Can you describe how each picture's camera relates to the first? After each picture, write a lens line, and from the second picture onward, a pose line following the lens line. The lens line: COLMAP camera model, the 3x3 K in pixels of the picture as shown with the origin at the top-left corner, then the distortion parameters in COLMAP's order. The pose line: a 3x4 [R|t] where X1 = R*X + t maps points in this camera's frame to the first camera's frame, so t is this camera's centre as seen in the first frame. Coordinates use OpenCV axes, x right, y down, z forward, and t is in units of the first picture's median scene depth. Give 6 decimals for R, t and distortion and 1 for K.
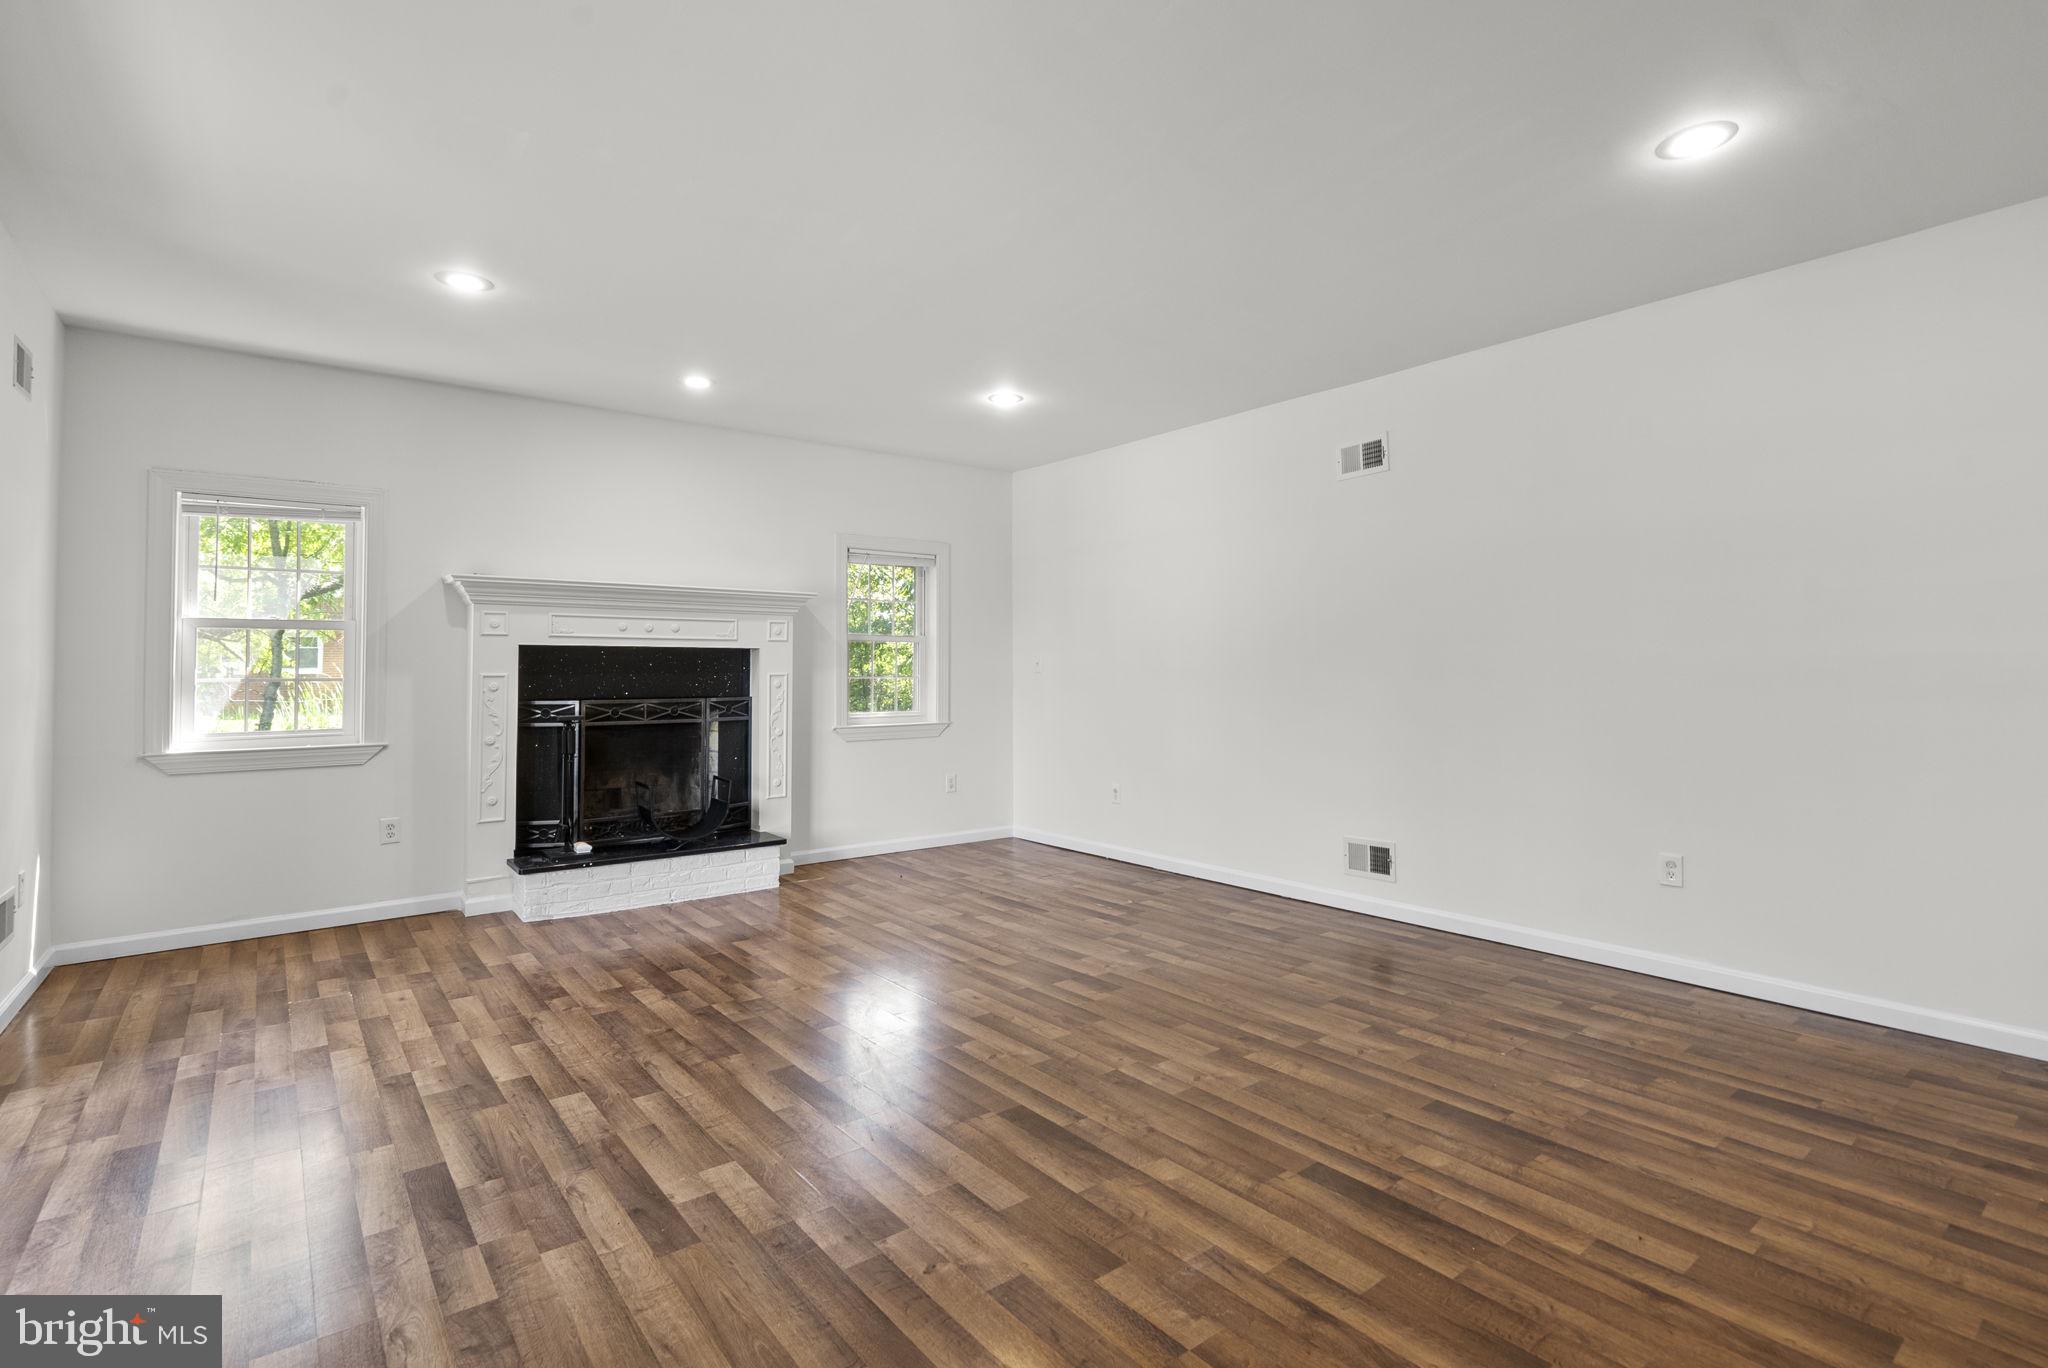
lens RADIAL K [[966.5, 0, 1034.2], [0, 966.5, 642.6], [0, 0, 1]] dist [0.002028, 0.000072]
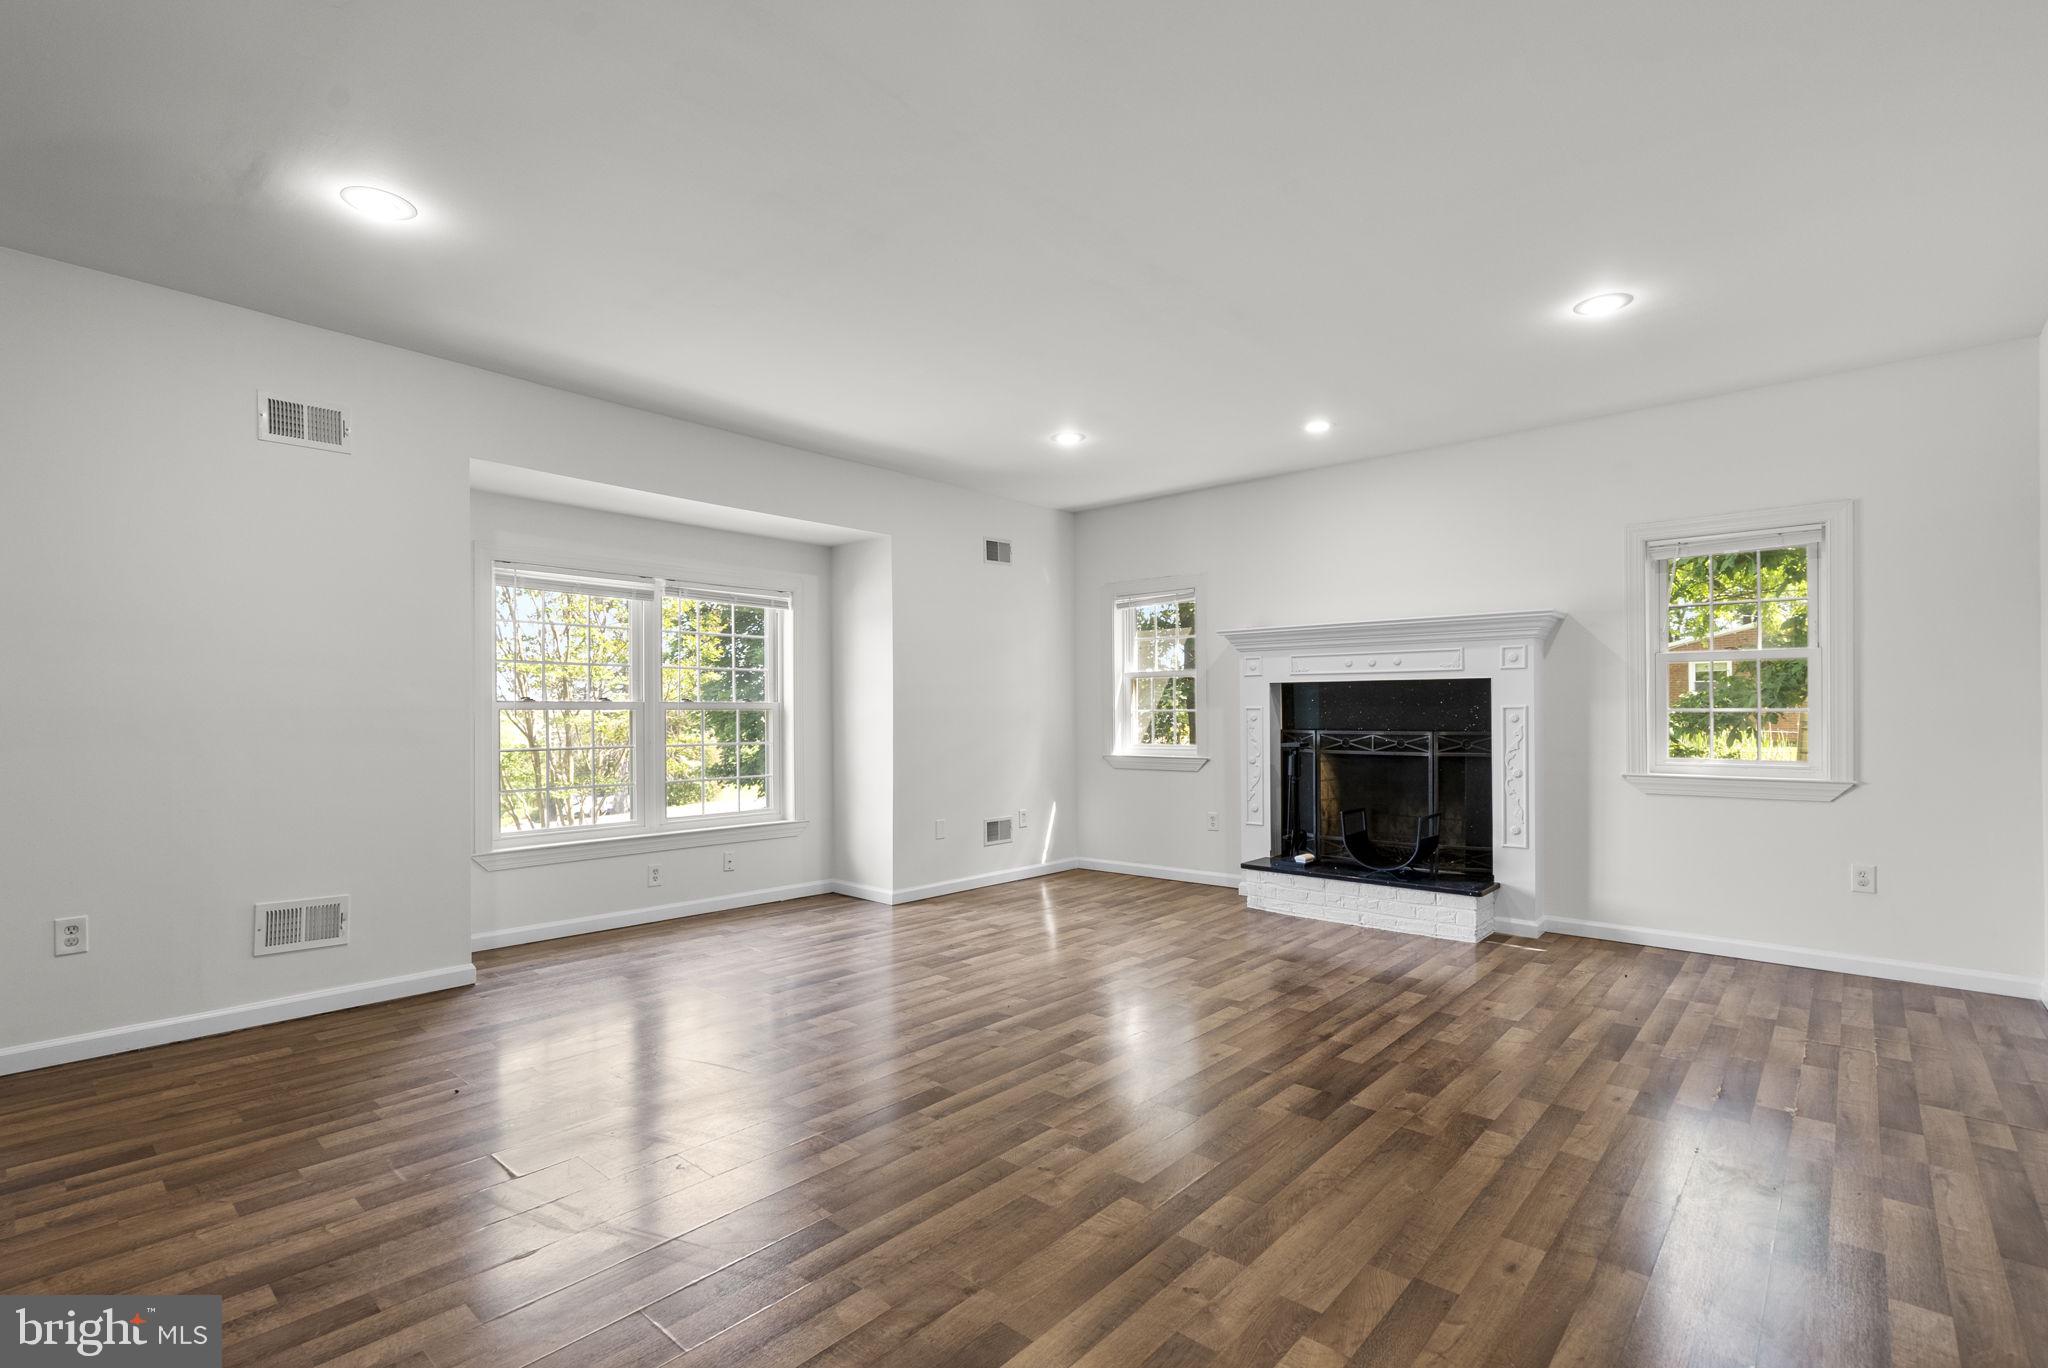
lens RADIAL K [[943.2, 0, 1021.8], [0, 943.2, 690.2], [0, 0, 1]] dist [-0.004556, 0.000000]
pose [[0.165917, -0.019327, -0.985950, 0.579868], [0.035870, 0.999265, -0.013552, 0.015732], [0.985487, -0.033118, 0.166488, 0.486381]]
